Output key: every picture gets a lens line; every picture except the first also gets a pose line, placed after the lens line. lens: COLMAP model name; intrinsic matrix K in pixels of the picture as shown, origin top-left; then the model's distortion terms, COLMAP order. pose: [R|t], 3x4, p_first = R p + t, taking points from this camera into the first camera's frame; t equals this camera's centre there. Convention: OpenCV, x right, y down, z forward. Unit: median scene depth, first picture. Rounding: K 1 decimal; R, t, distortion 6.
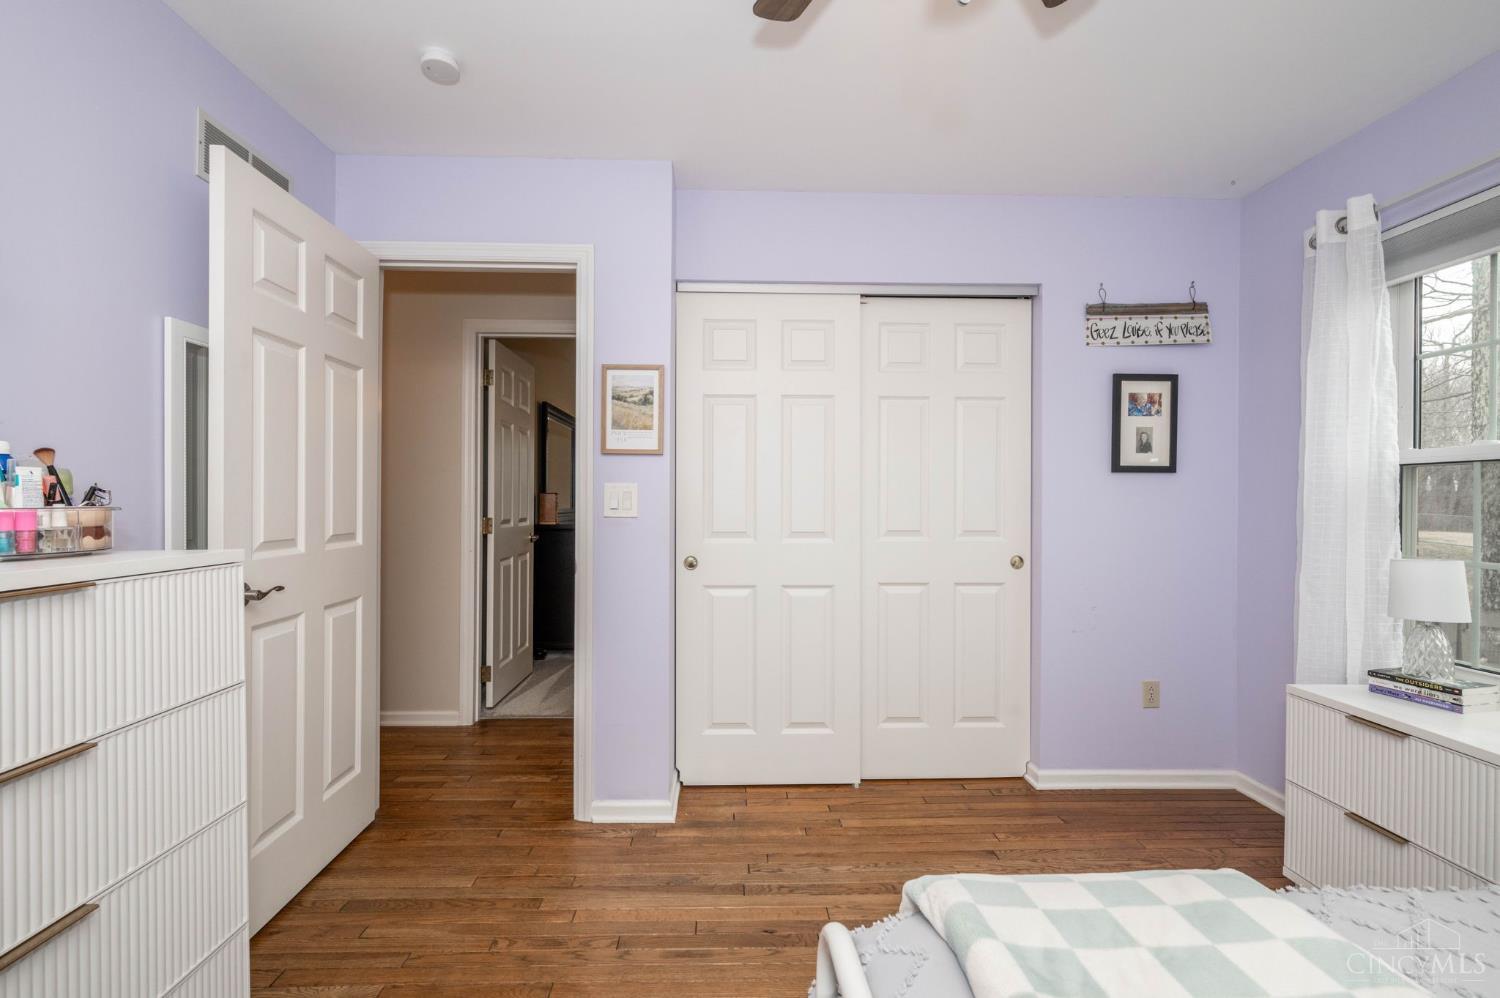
lens RADIAL K [[655.6, 0, 745.6], [0, 655.6, 500.3], [0, 0, 1]] dist [-0.002162, 0.000012]
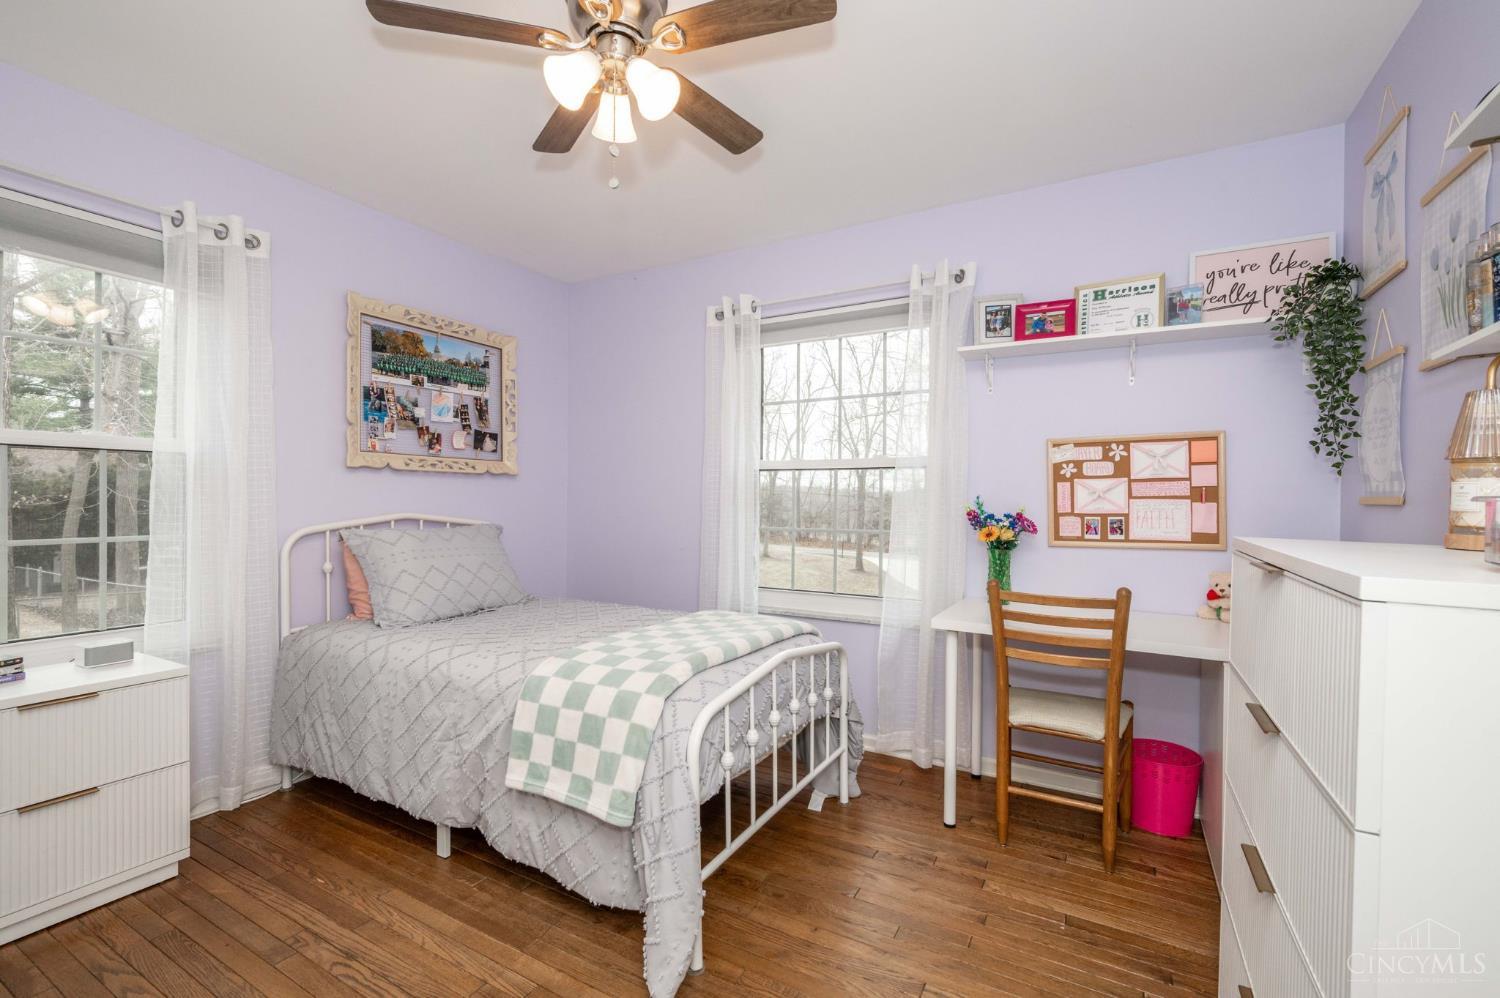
lens RADIAL K [[655.6, 0, 745.6], [0, 655.6, 500.3], [0, 0, 1]] dist [-0.002162, 0.000012]
pose [[-0.862364, -0.009233, 0.506204, -0.306116], [-0.007961, 0.999957, 0.004676, 0.010820], [-0.506225, 0.000002, -0.862401, 0.857478]]
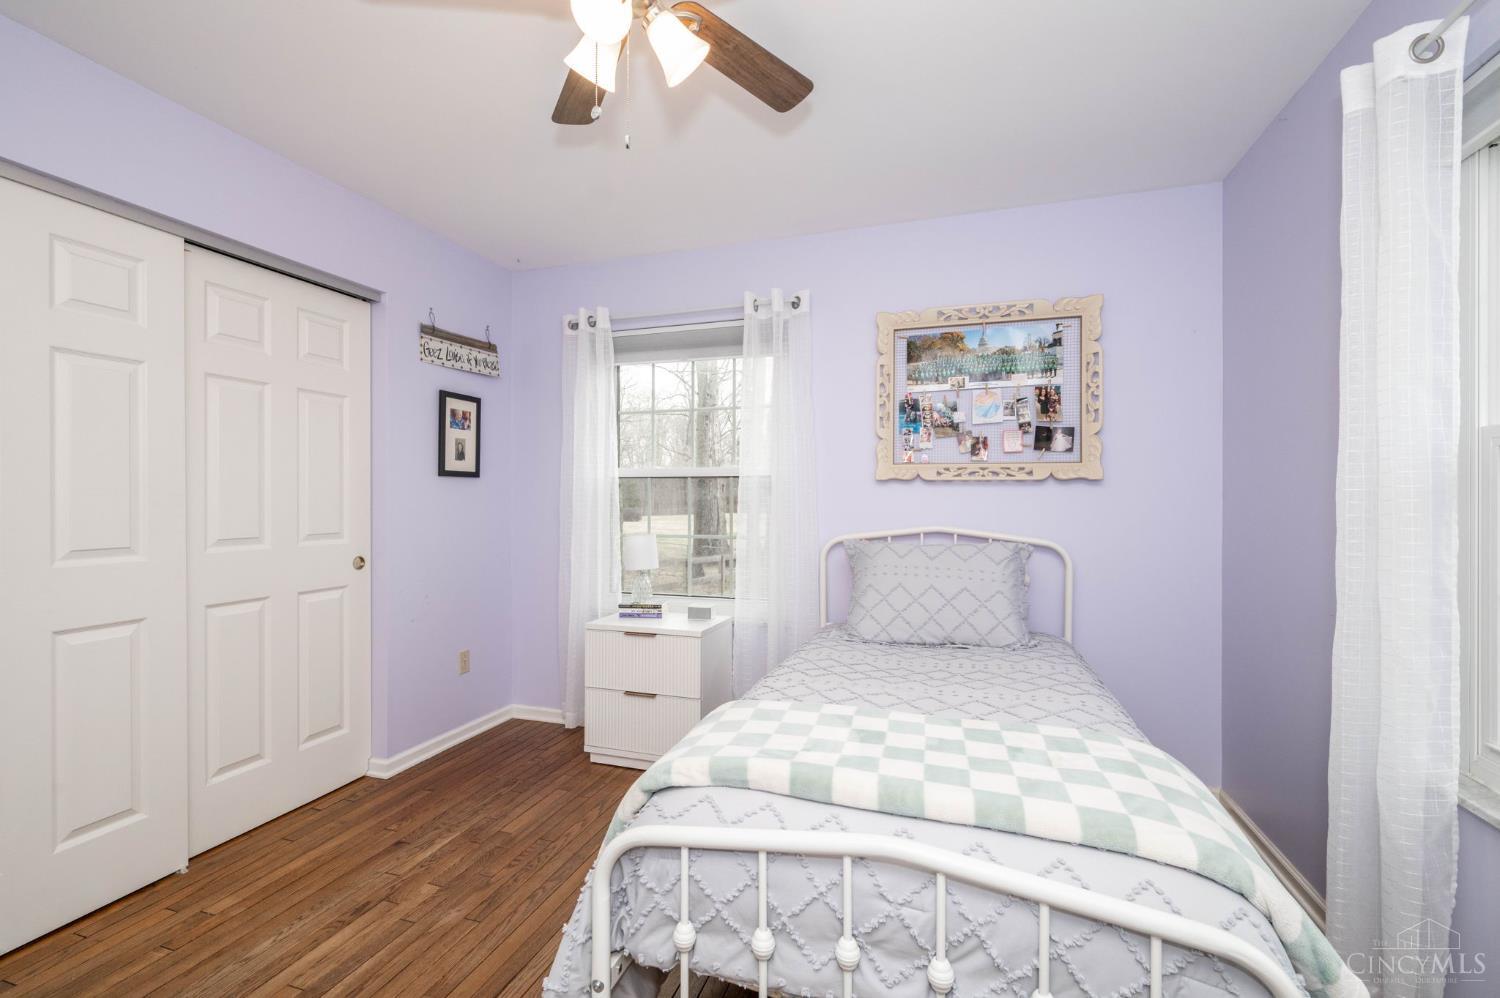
lens RADIAL K [[655.6, 0, 745.6], [0, 655.6, 500.3], [0, 0, 1]] dist [-0.002162, 0.000012]
pose [[0.333419, -0.008345, 0.942742, -0.341706], [0.002139, 0.999965, 0.008095, -0.008342], [-0.942776, -0.000683, 0.333425, 0.115512]]
